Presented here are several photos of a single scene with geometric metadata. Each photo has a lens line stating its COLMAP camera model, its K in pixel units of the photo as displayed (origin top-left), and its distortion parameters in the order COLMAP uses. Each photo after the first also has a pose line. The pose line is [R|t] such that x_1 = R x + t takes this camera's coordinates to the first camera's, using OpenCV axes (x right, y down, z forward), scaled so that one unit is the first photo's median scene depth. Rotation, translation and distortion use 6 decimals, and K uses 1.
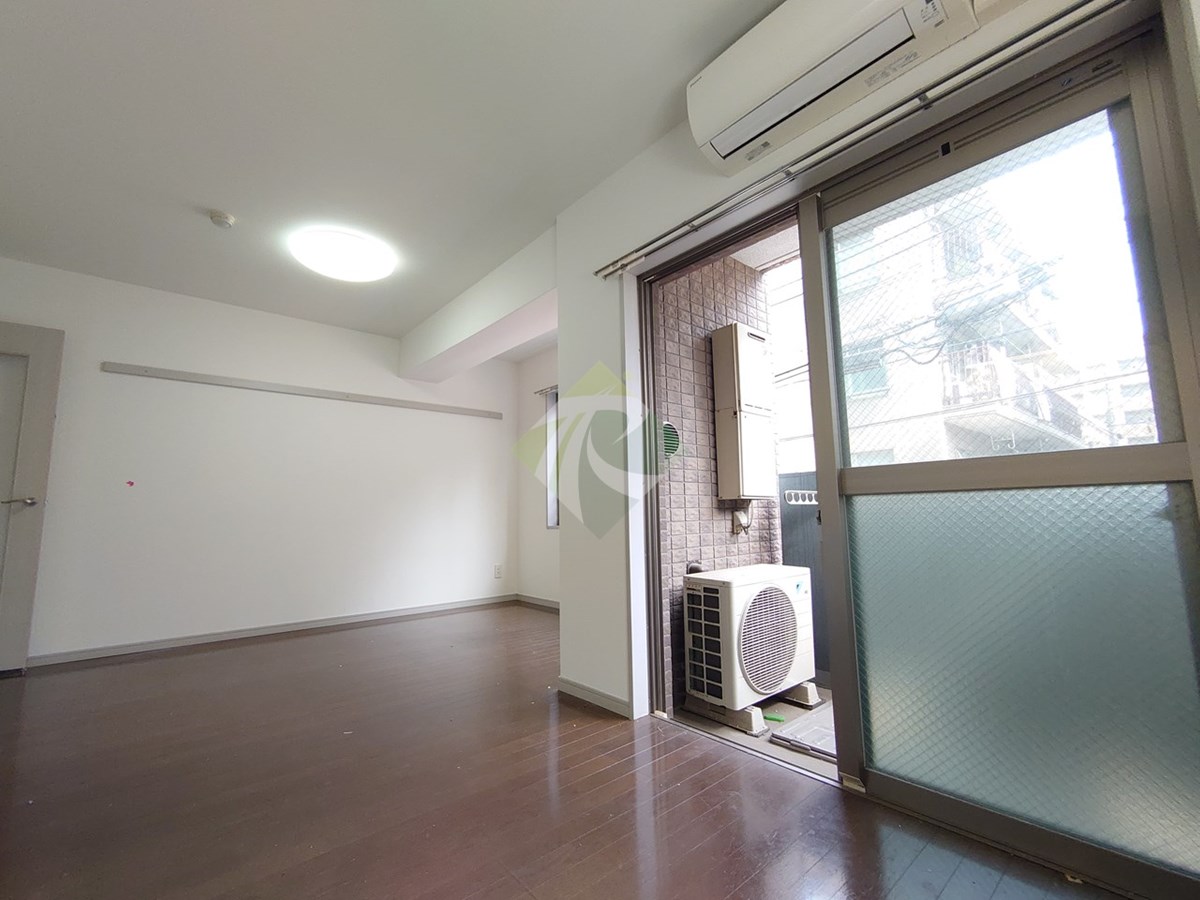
lens RADIAL K [[515.8, 0, 600.4], [0, 515.8, 449.7], [0, 0, 1]] dist [-0.002610, -0.000964]
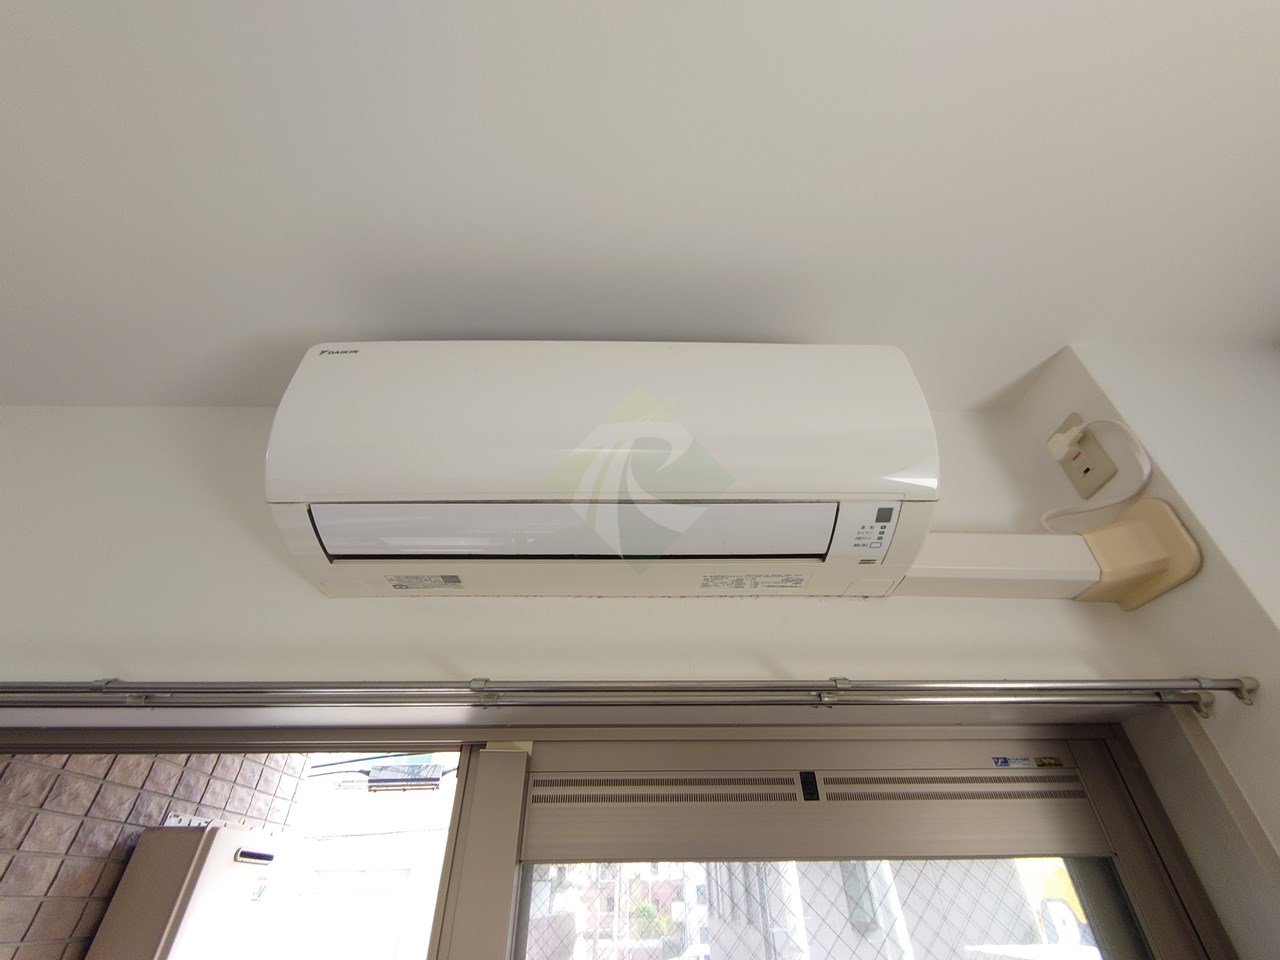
lens RADIAL K [[550.2, 0, 642.2], [0, 550.2, 480.8], [0, 0, 1]] dist [-0.002610, -0.000964]
pose [[0.642274, 0.484514, 0.593911, 0.135379], [-0.101198, 0.821681, -0.560892, -0.441470], [-0.759765, 0.300144, 0.576776, 0.639446]]
